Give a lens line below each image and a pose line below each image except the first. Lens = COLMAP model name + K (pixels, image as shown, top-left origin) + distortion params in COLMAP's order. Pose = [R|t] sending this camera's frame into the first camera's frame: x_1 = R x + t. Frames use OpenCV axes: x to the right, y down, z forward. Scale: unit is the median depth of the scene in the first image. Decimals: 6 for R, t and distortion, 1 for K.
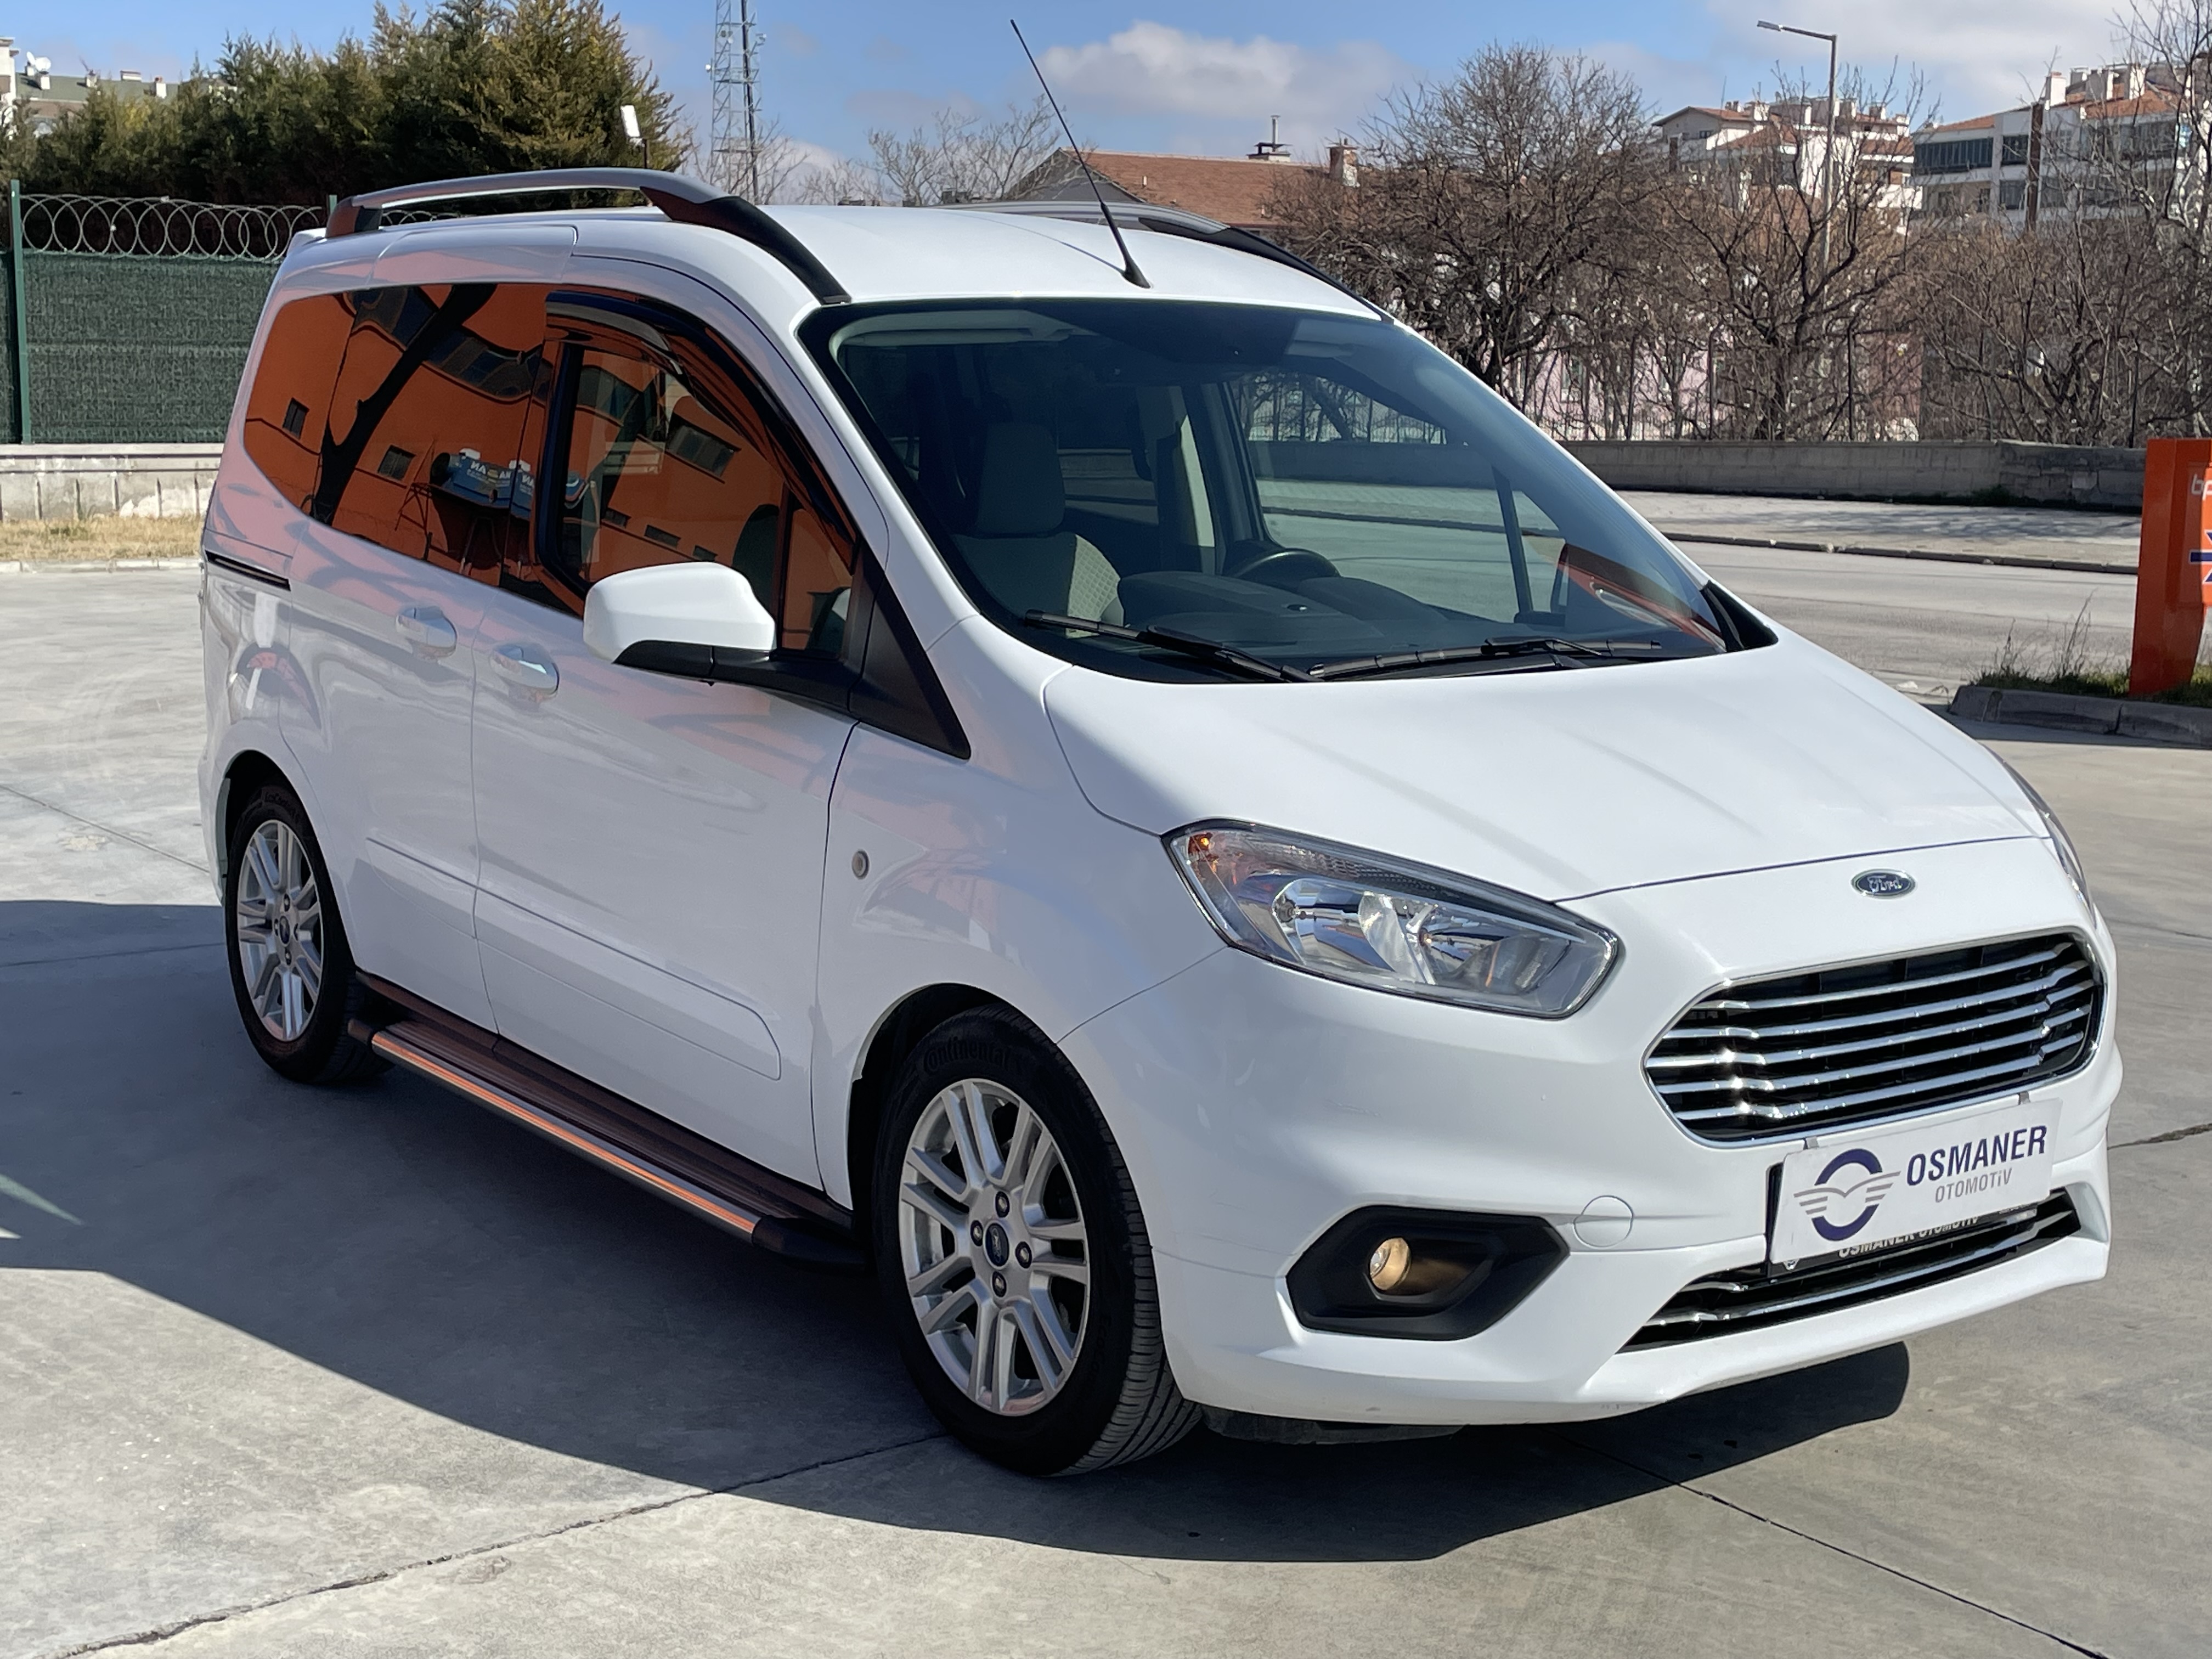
lens RADIAL K [[2871.1, 0, 1145.0], [0, 2871.1, 818.8], [0, 0, 1]] dist [0.128242, -0.241798]
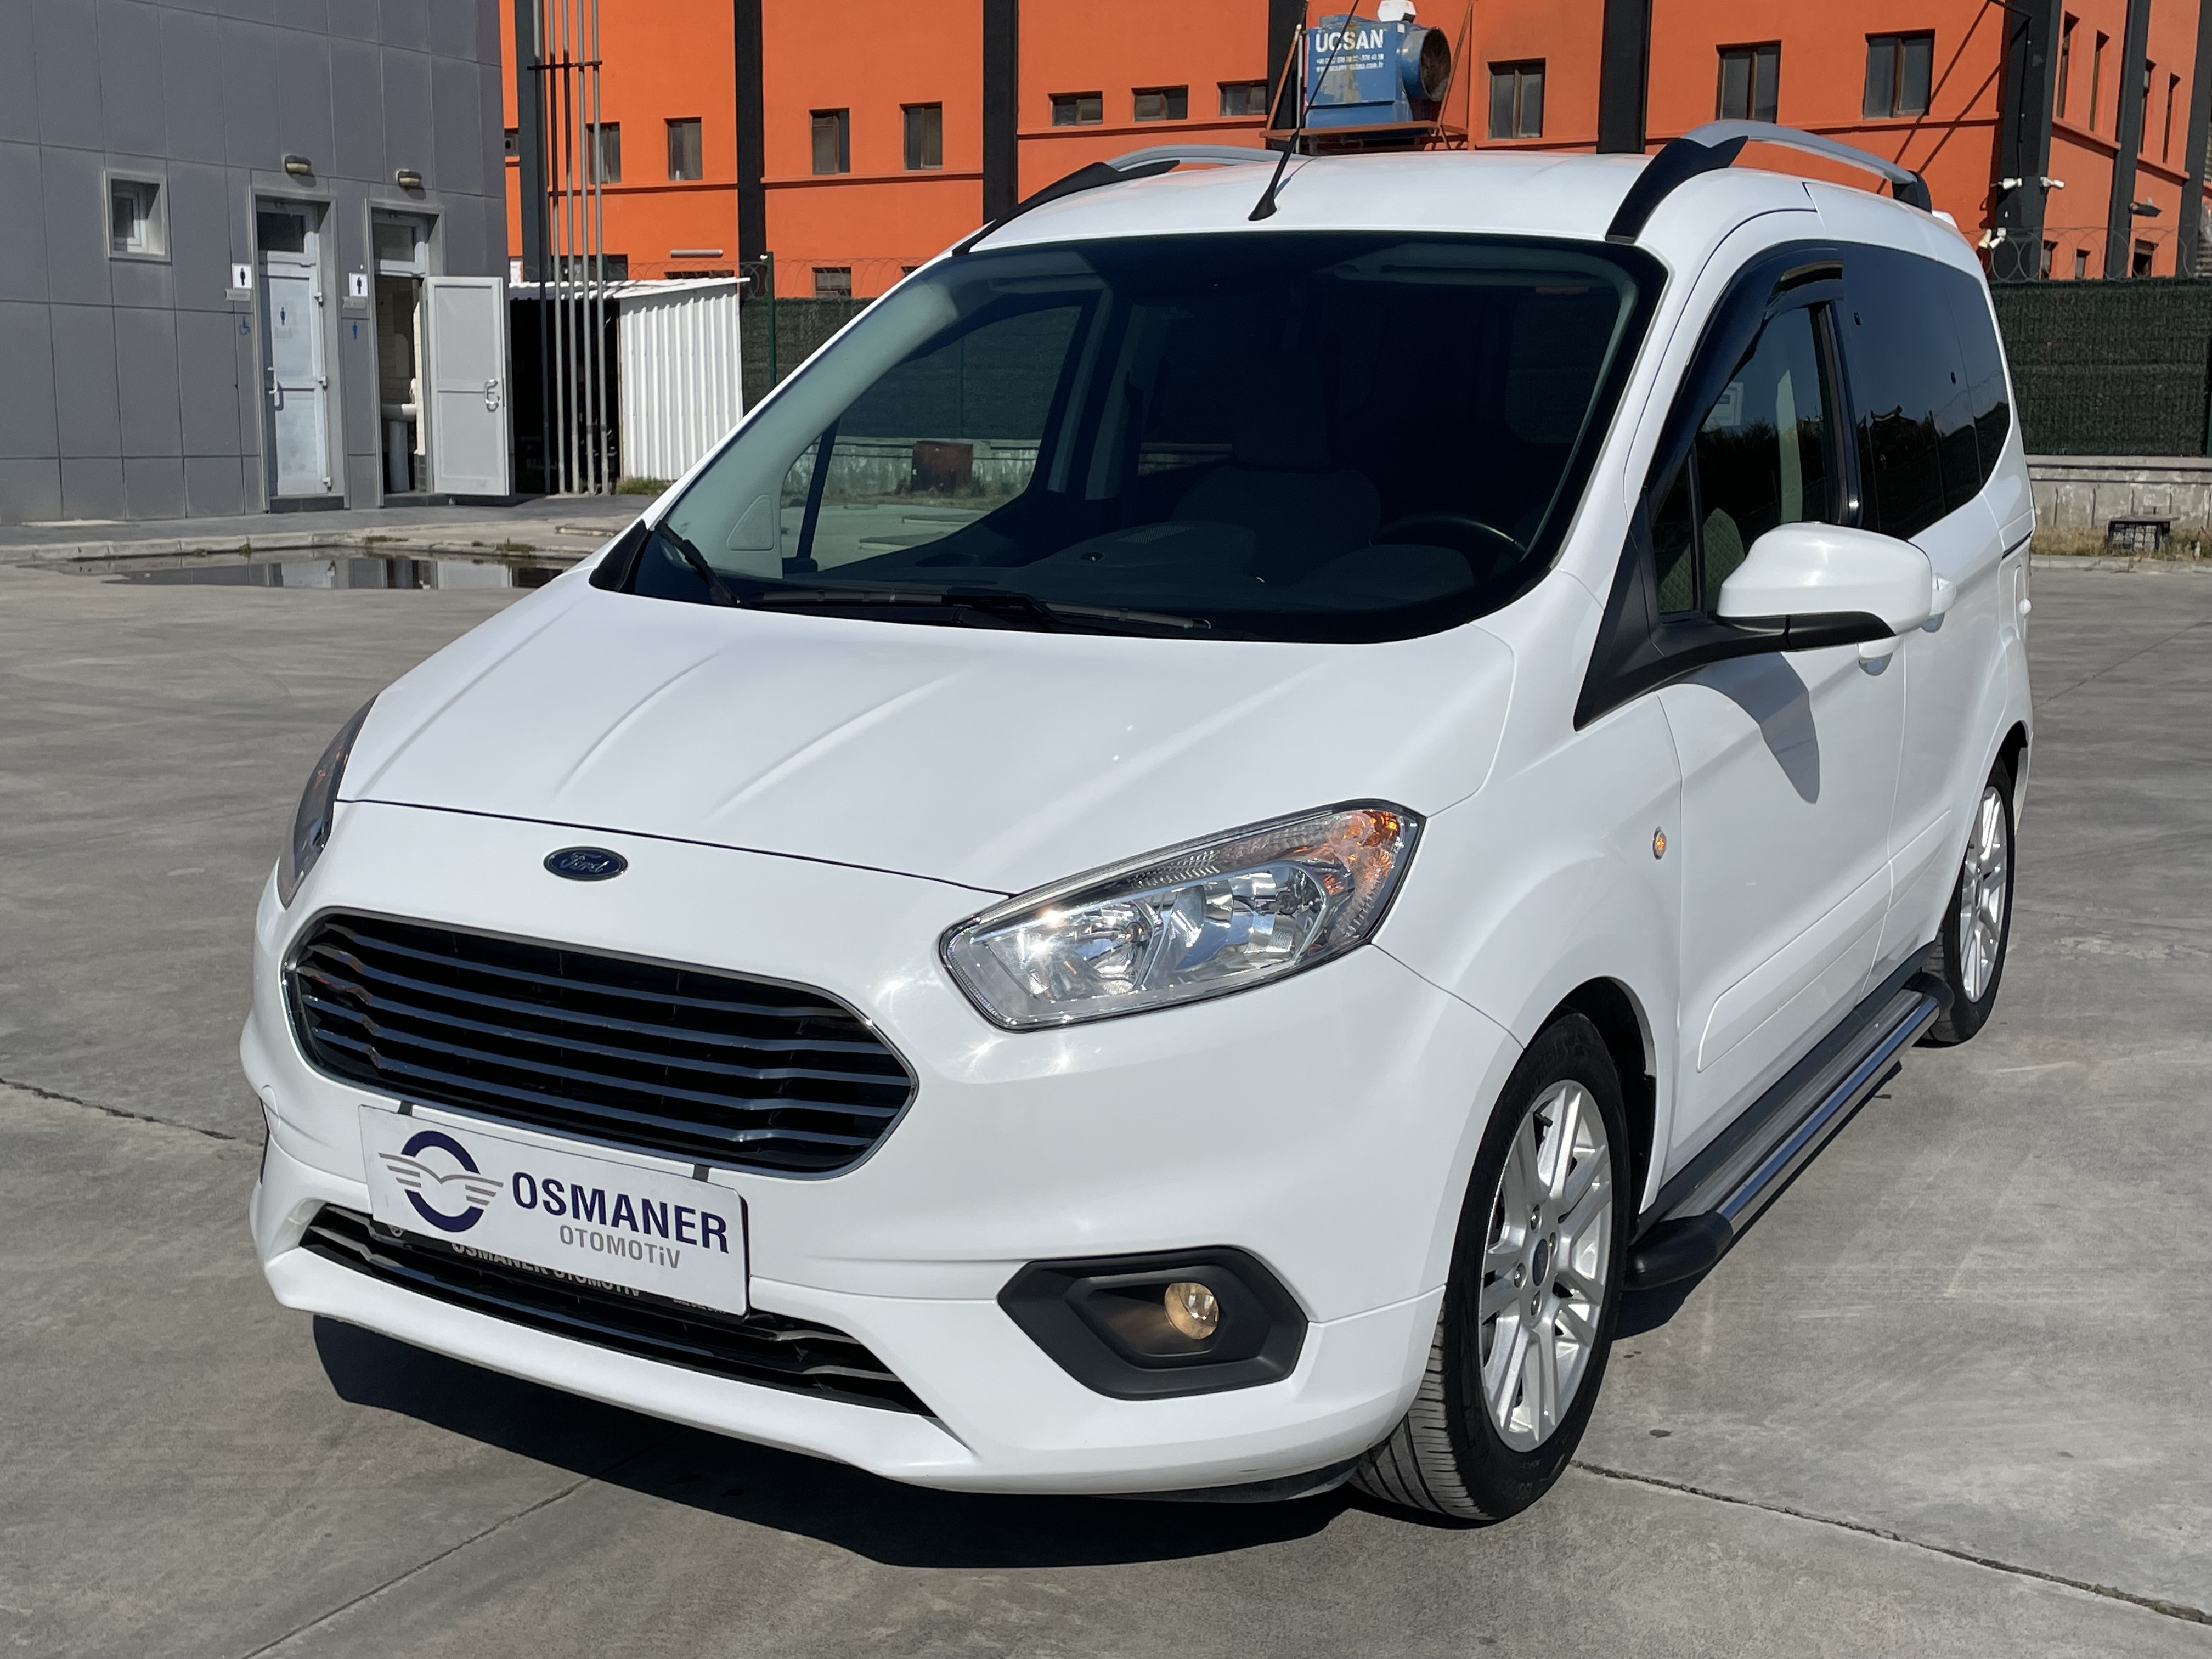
lens RADIAL K [[2480.8, 0, 1090.2], [0, 2480.8, 822.2], [0, 0, 1]] dist [0.109207, -0.180989]
pose [[0.370203, 0.152602, -0.916331, 0.943052], [-0.146232, 0.983690, 0.104741, -0.085396], [0.917369, 0.095221, 0.386480, 0.809514]]
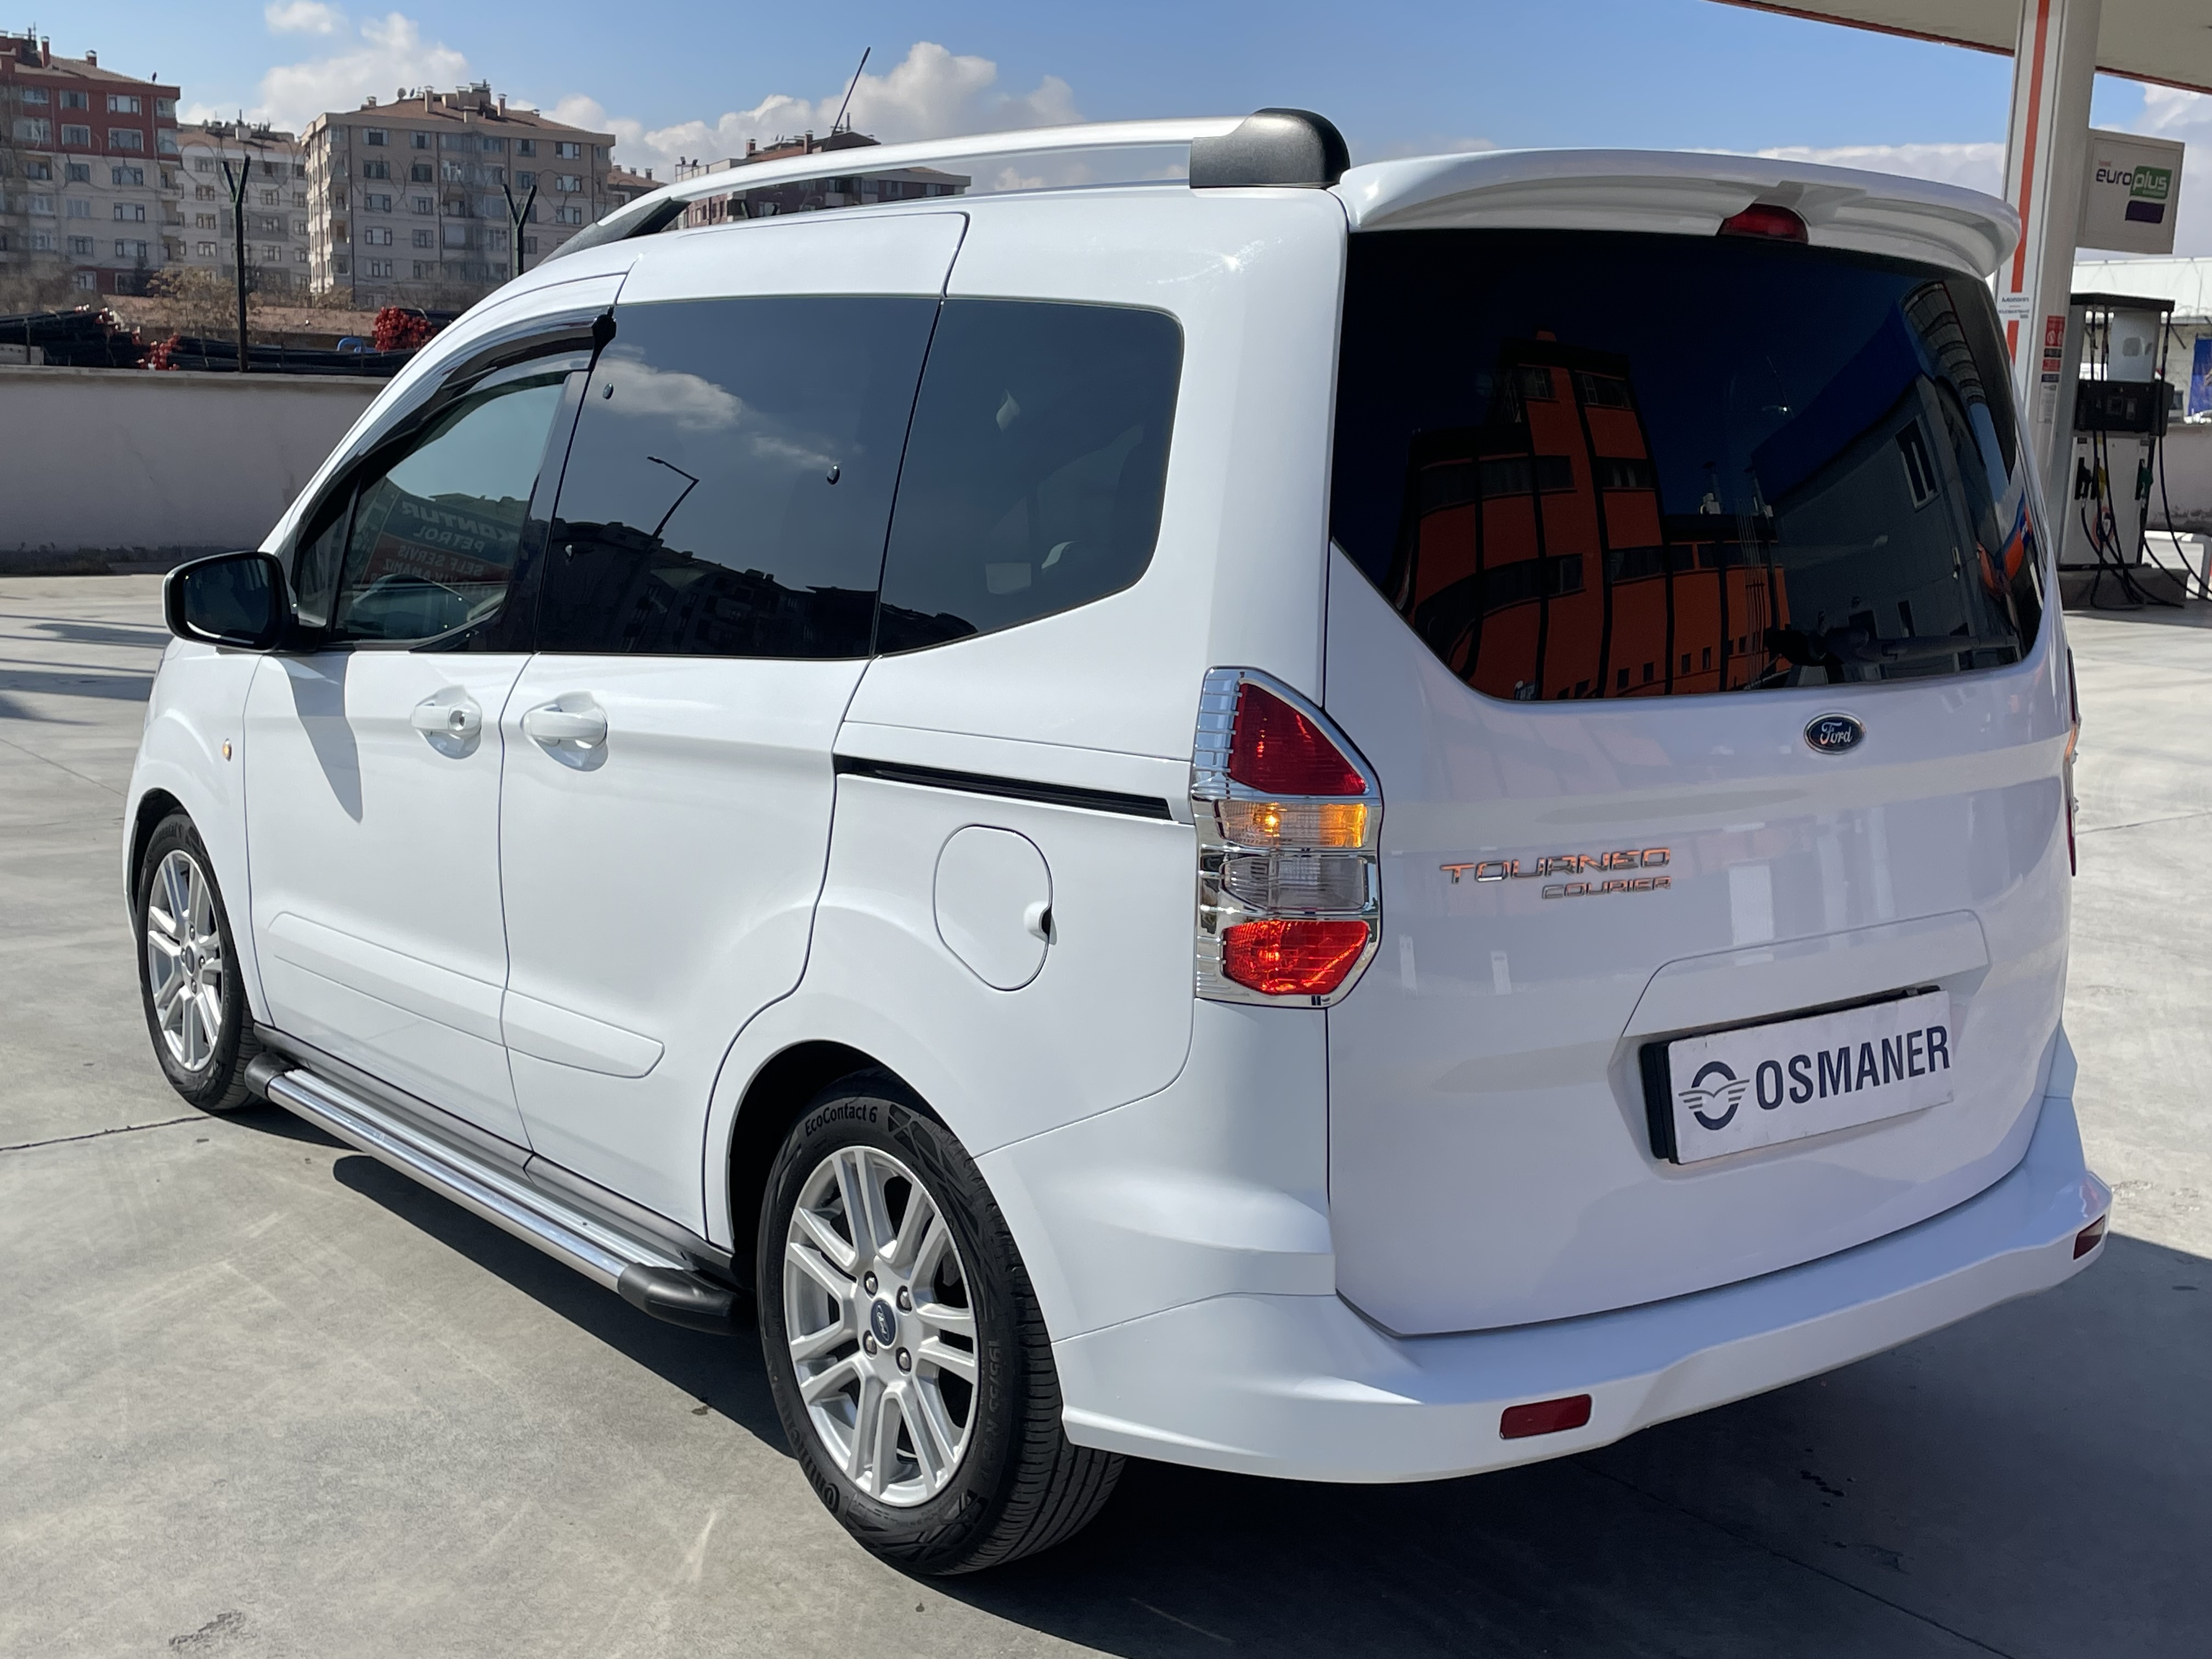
lens RADIAL K [[2484.7, 0, 1111.0], [0, 2484.7, 831.3], [0, 0, 1]] dist [0.103861, -0.159967]
pose [[-0.998982, -0.040811, -0.019229, -0.162825], [-0.044781, 0.948743, 0.312859, -0.386906], [0.005475, 0.313401, -0.949605, 2.497528]]
